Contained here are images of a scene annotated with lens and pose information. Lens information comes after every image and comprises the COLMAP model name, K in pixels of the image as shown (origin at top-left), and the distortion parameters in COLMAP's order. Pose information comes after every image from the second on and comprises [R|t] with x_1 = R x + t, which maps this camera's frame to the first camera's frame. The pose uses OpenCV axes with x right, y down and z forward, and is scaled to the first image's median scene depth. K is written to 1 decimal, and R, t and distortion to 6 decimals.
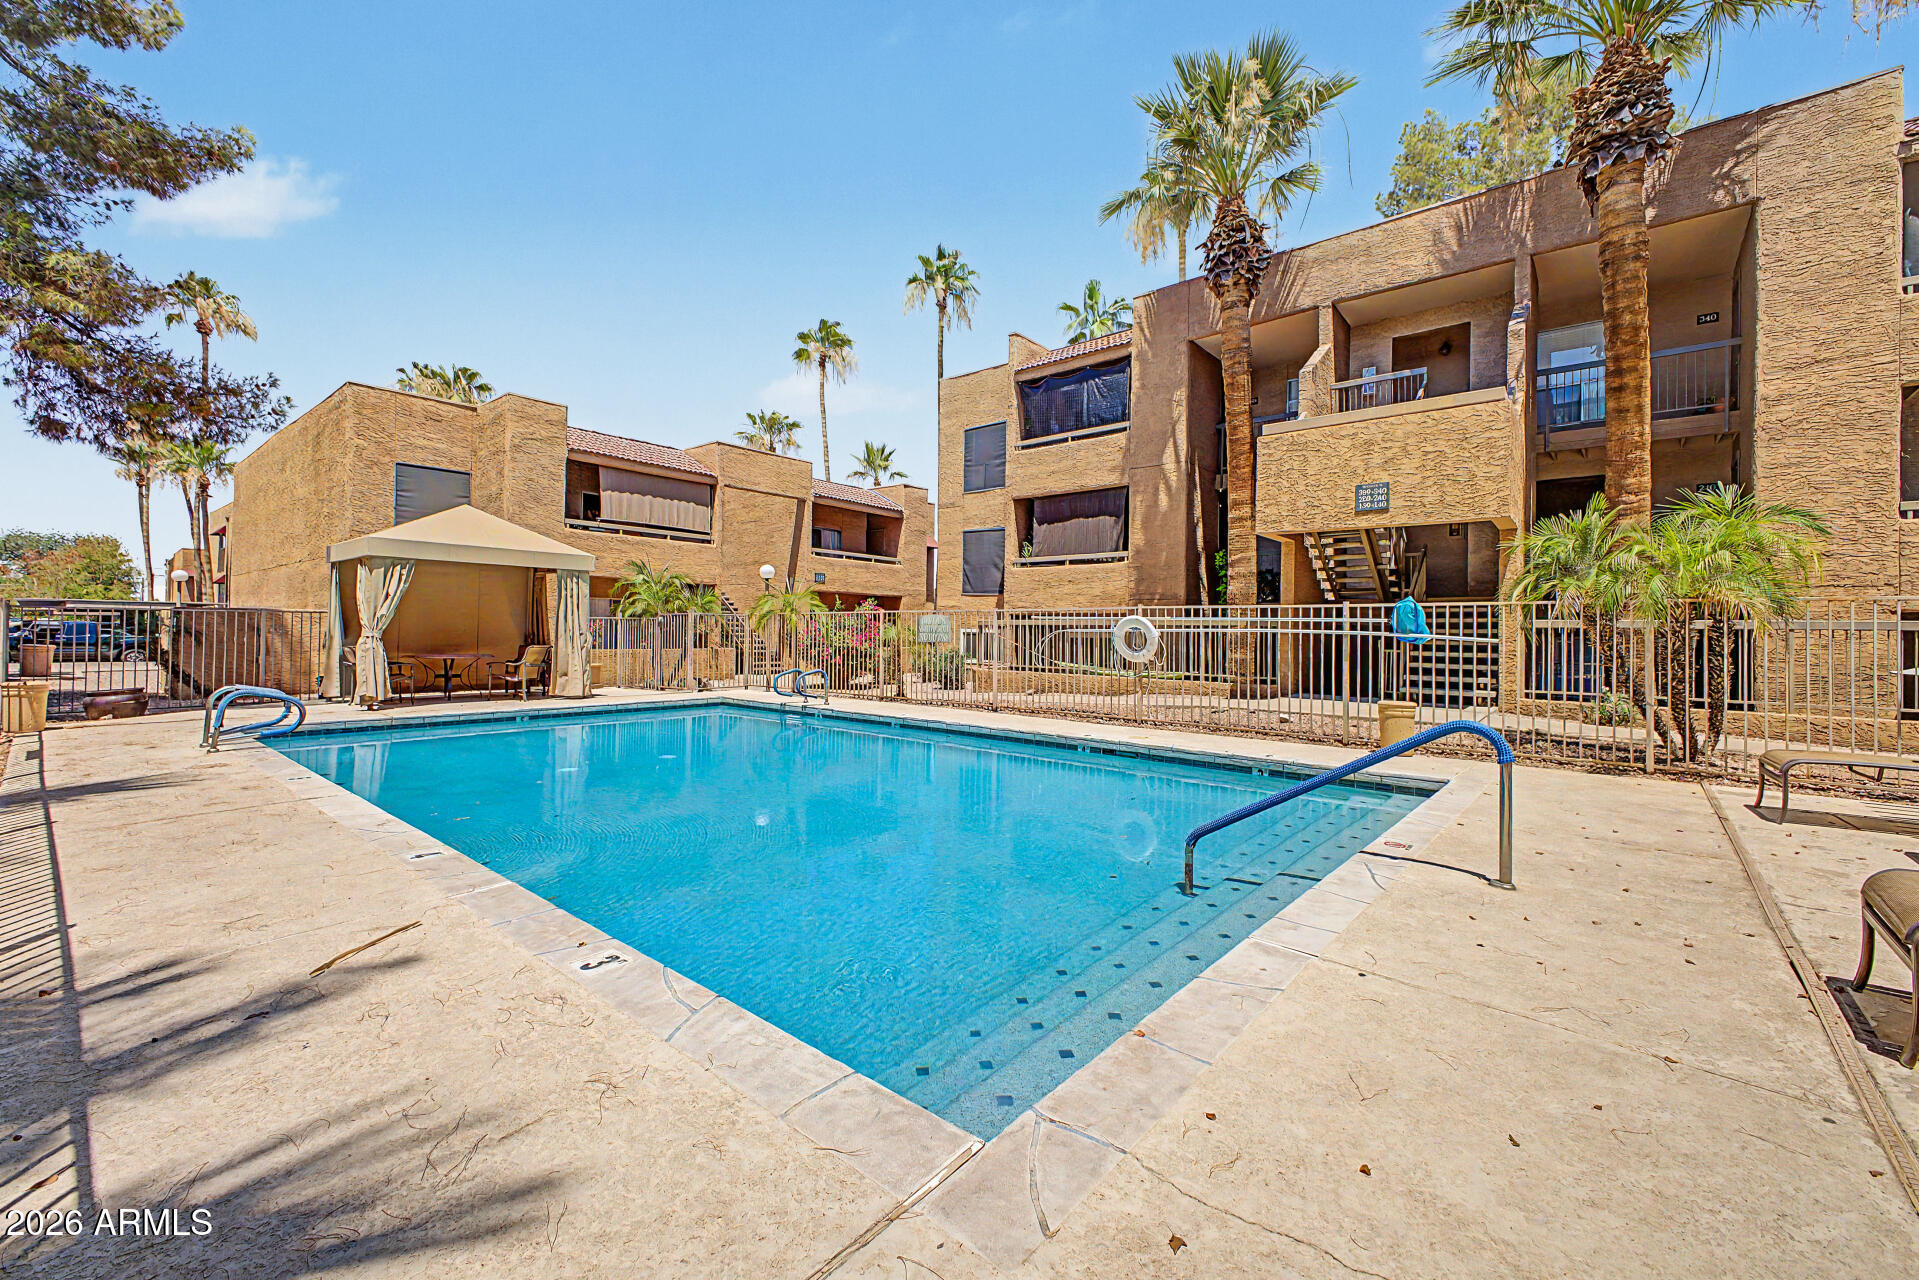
lens RADIAL K [[761.1, 0, 961.8], [0, 761.1, 628.8], [0, 0, 1]] dist [0.018984, -0.004435]
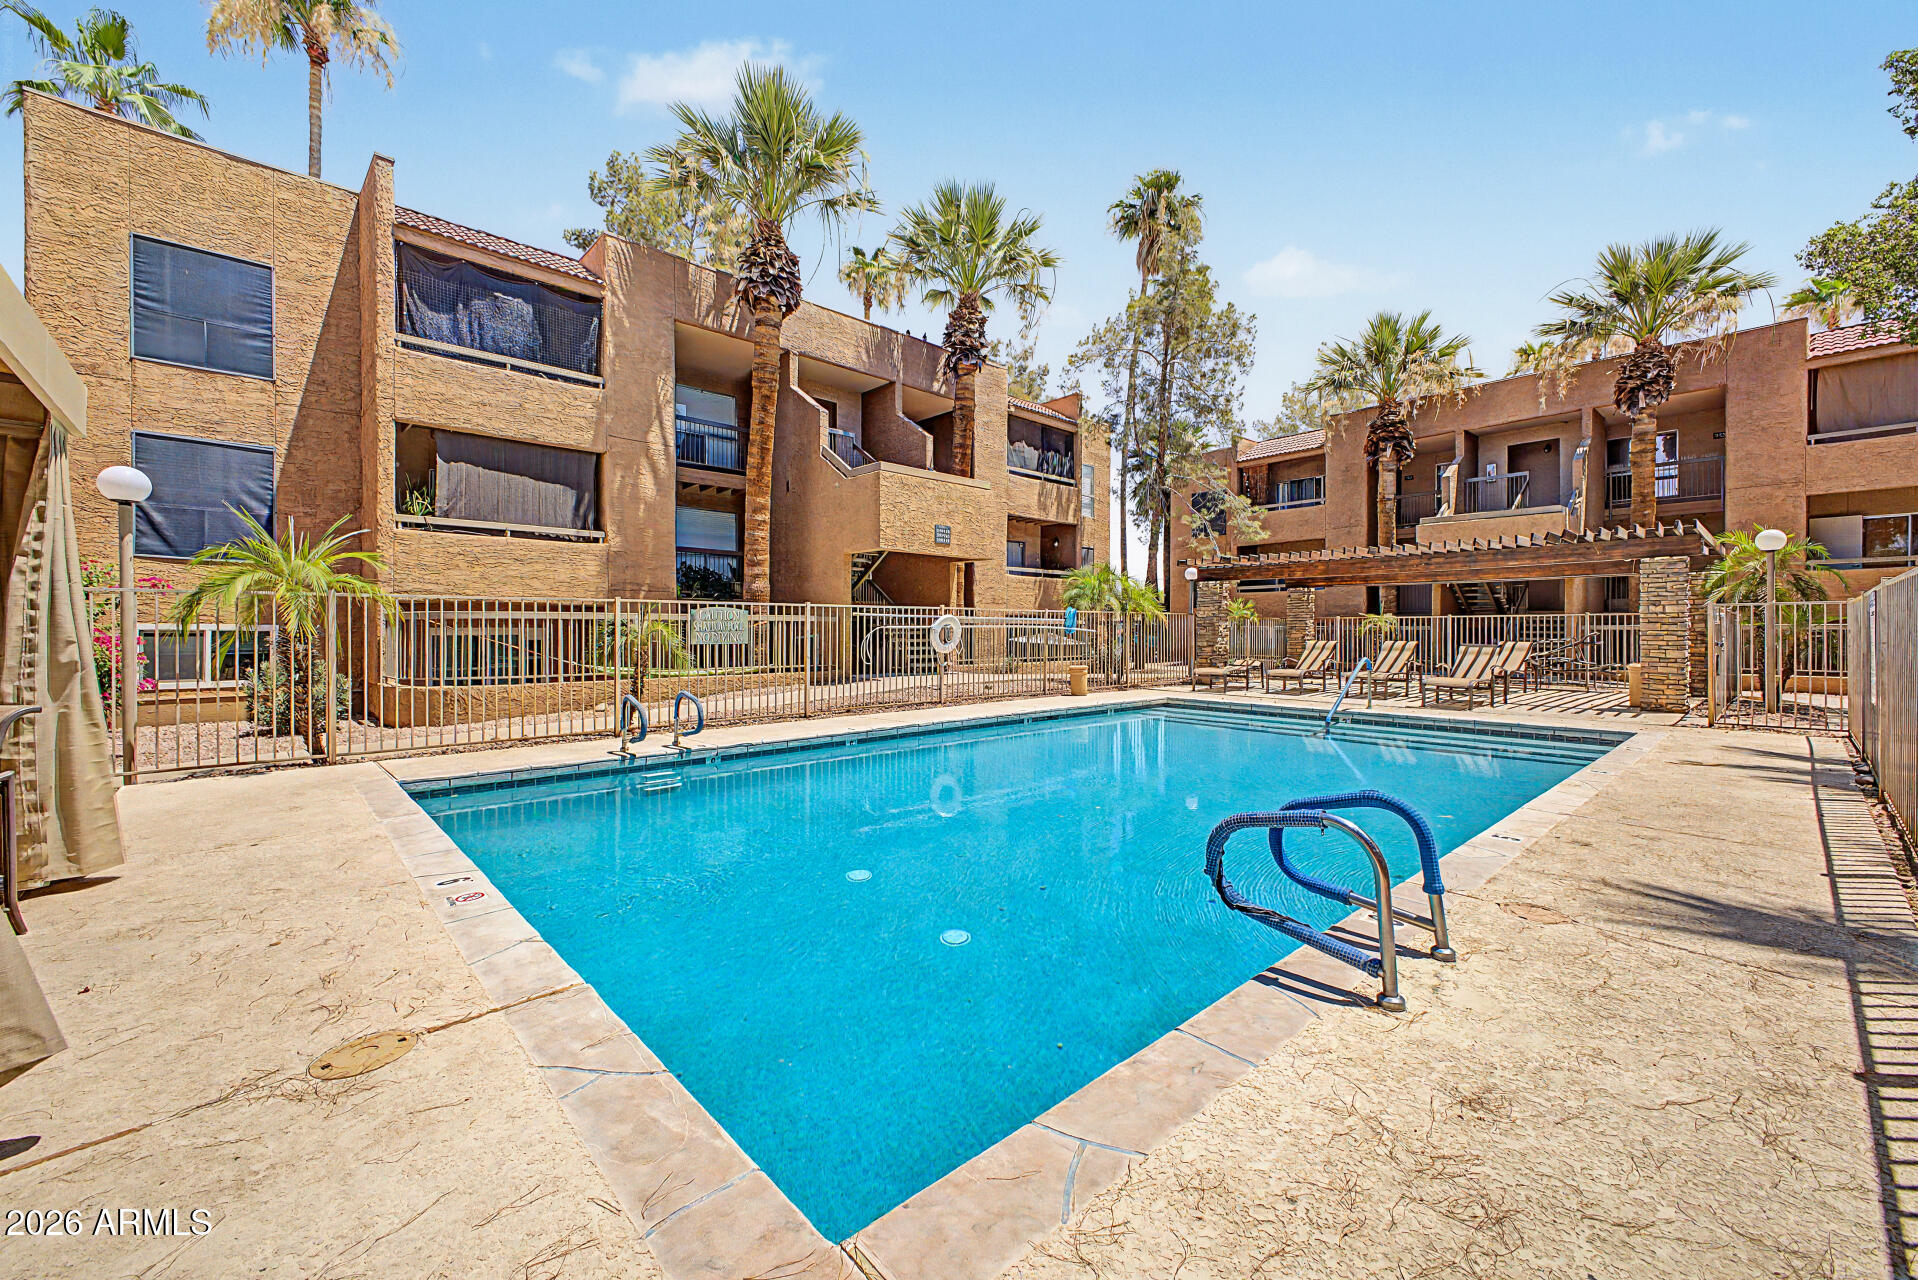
lens RADIAL K [[760.7, 0, 960.5], [0, 760.7, 624.9], [0, 0, 1]] dist [0.018984, -0.004435]
pose [[0.105216, -0.005705, 0.994433, -0.610207], [-0.002220, 0.999980, 0.005972, -0.004992], [-0.994447, -0.002836, 0.105201, 0.536999]]
